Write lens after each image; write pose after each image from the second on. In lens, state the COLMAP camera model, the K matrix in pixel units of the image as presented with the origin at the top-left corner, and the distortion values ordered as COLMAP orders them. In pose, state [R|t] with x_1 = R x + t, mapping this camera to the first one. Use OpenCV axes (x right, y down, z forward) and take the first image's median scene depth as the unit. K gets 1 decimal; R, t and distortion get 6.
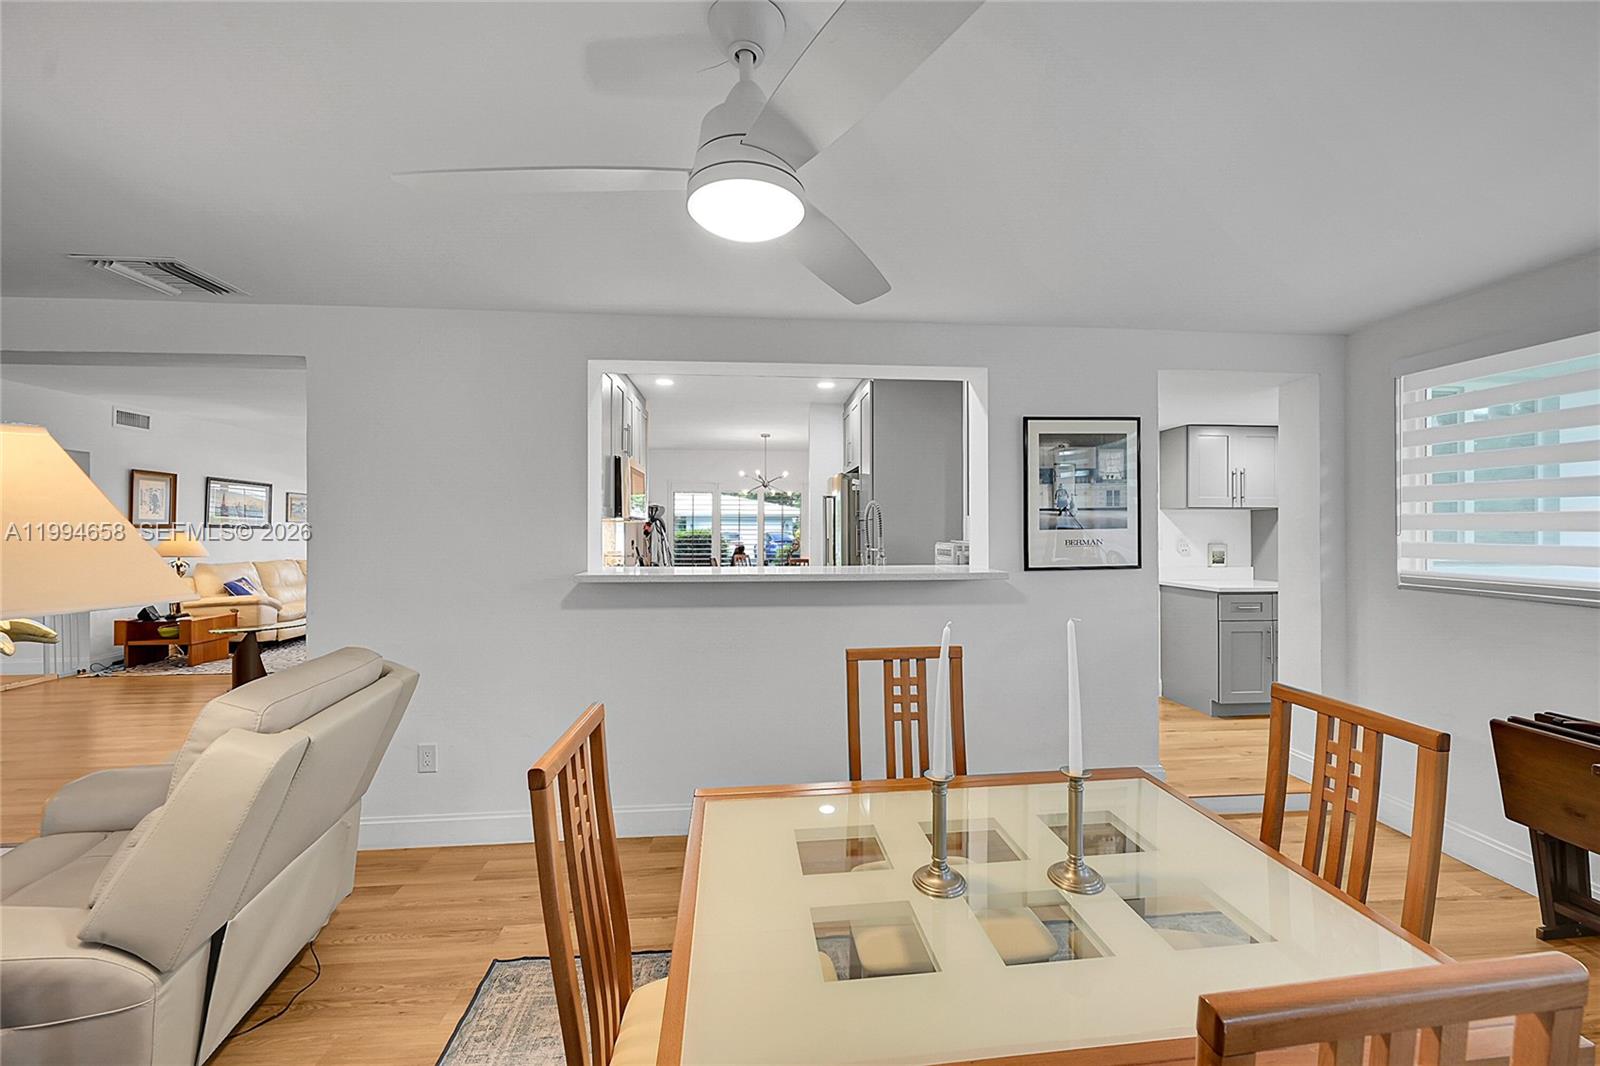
lens RADIAL K [[630.6, 0, 805.3], [0, 630.6, 528.8], [0, 0, 1]] dist [-0.000108, -0.000144]
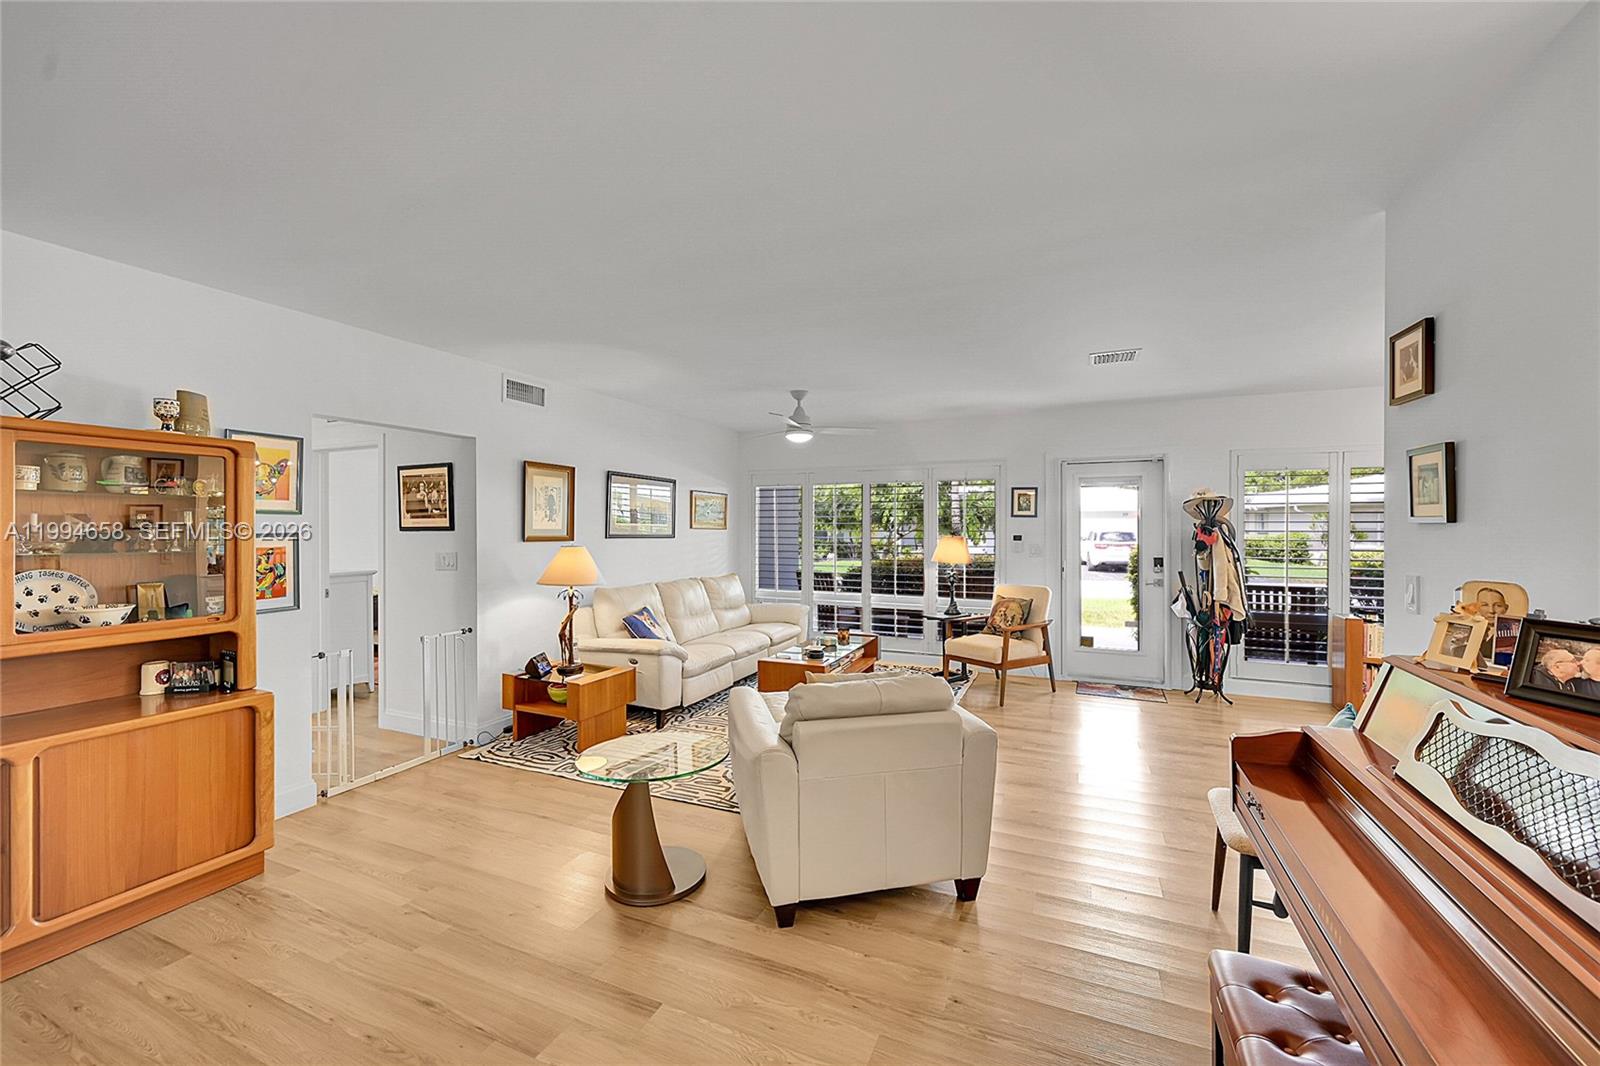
lens RADIAL K [[630.6, 0, 805.3], [0, 630.6, 528.8], [0, 0, 1]] dist [-0.000108, -0.000144]
pose [[0.876049, 0.000896, -0.482220, -0.374211], [0.002601, 0.999975, 0.006585, -0.017317], [0.482214, -0.007023, 0.876025, 0.447239]]
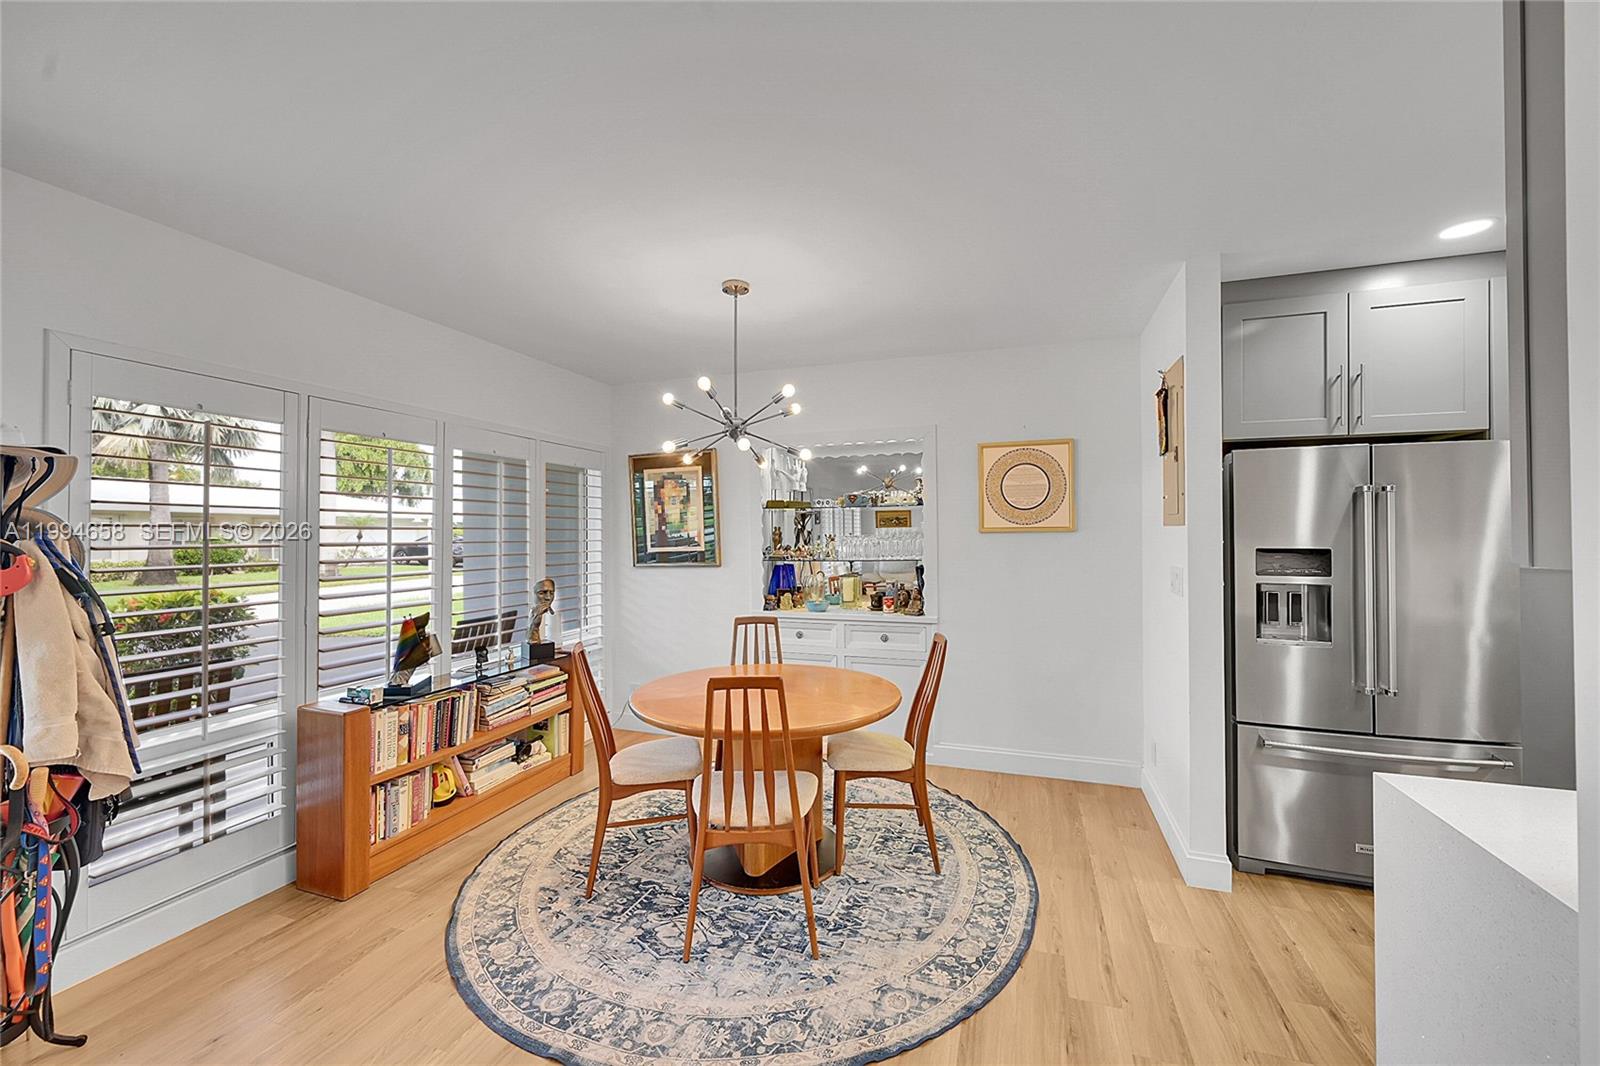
lens RADIAL K [[630.6, 0, 805.3], [0, 630.6, 528.8], [0, 0, 1]] dist [-0.000108, -0.000144]
pose [[0.404278, 0.004271, 0.914626, -0.407684], [0.001251, 0.999986, -0.005223, -0.015131], [-0.914635, 0.003256, 0.404267, 0.933948]]
